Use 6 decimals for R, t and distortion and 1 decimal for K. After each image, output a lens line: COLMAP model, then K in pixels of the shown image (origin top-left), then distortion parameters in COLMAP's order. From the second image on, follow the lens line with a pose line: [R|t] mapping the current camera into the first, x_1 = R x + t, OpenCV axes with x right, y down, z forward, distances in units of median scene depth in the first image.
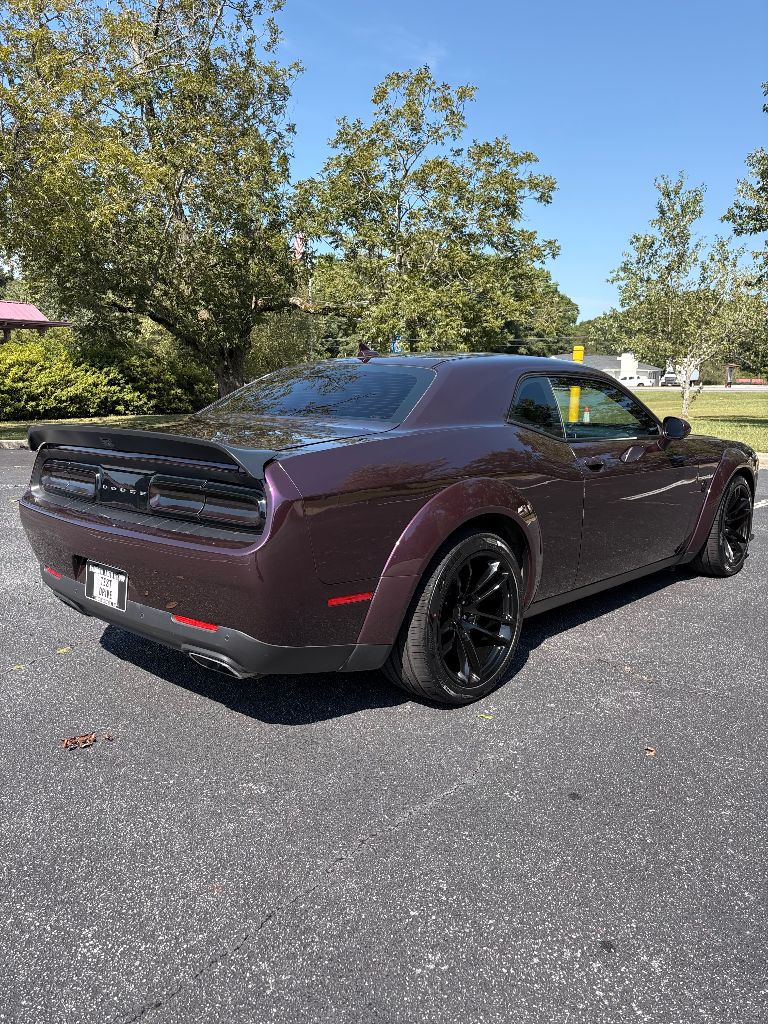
lens RADIAL K [[786.8, 0, 382.0], [0, 786.8, 510.7], [0, 0, 1]] dist [0.037063, -0.027388]
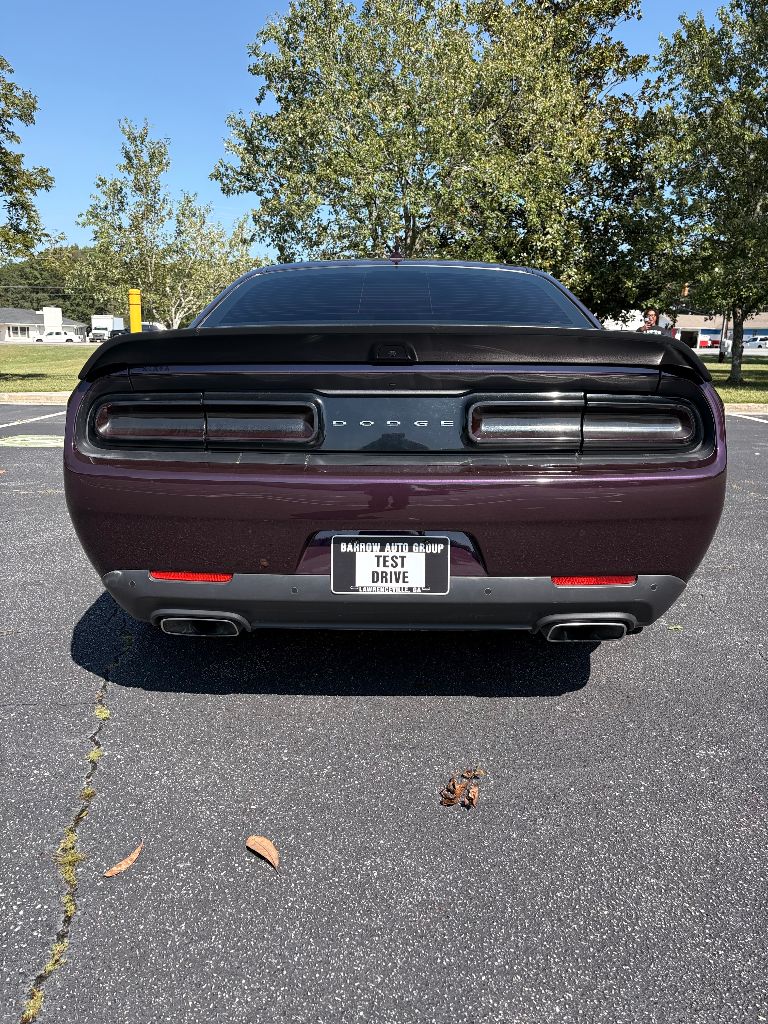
lens RADIAL K [[786.8, 0, 383.1], [0, 786.8, 505.3], [0, 0, 1]] dist [0.037063, -0.027388]
pose [[0.746095, -0.129257, 0.653173, -0.105783], [0.100982, 0.991595, 0.080879, -0.001556], [-0.658138, 0.005616, 0.752877, 0.067017]]
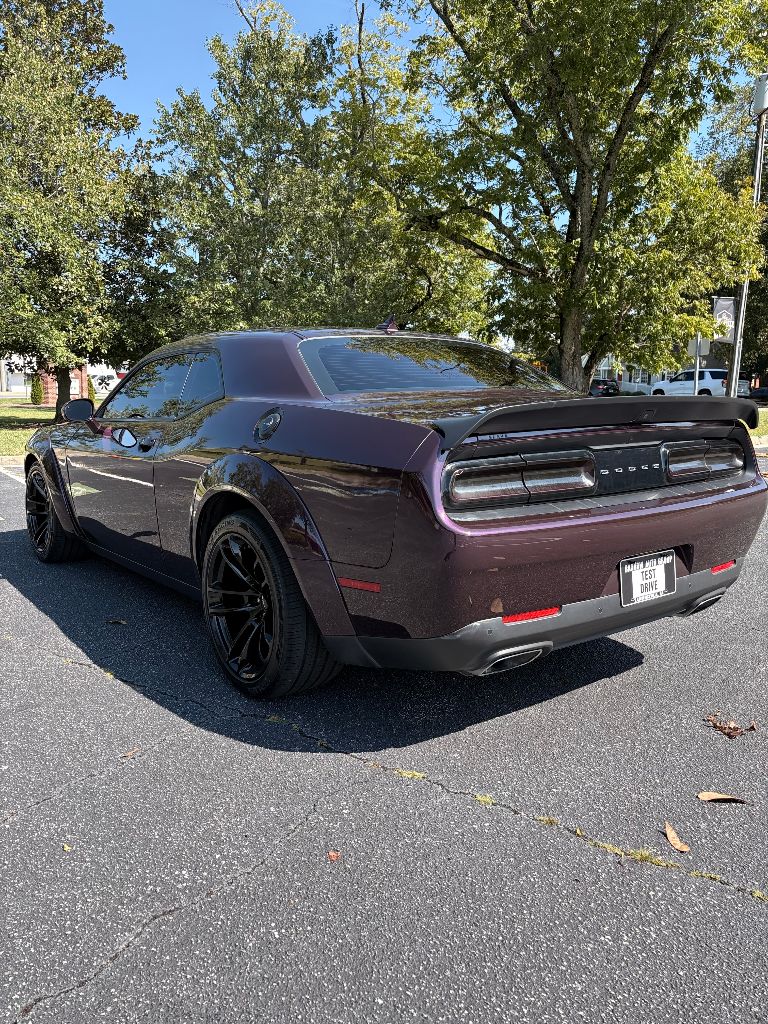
lens RADIAL K [[786.8, 0, 380.5], [0, 786.8, 519.2], [0, 0, 1]] dist [0.037063, -0.027388]
pose [[0.172538, -0.160531, 0.971834, -0.167309], [0.159312, 0.978188, 0.133296, -0.017977], [-0.972034, 0.131826, 0.194349, 0.149449]]
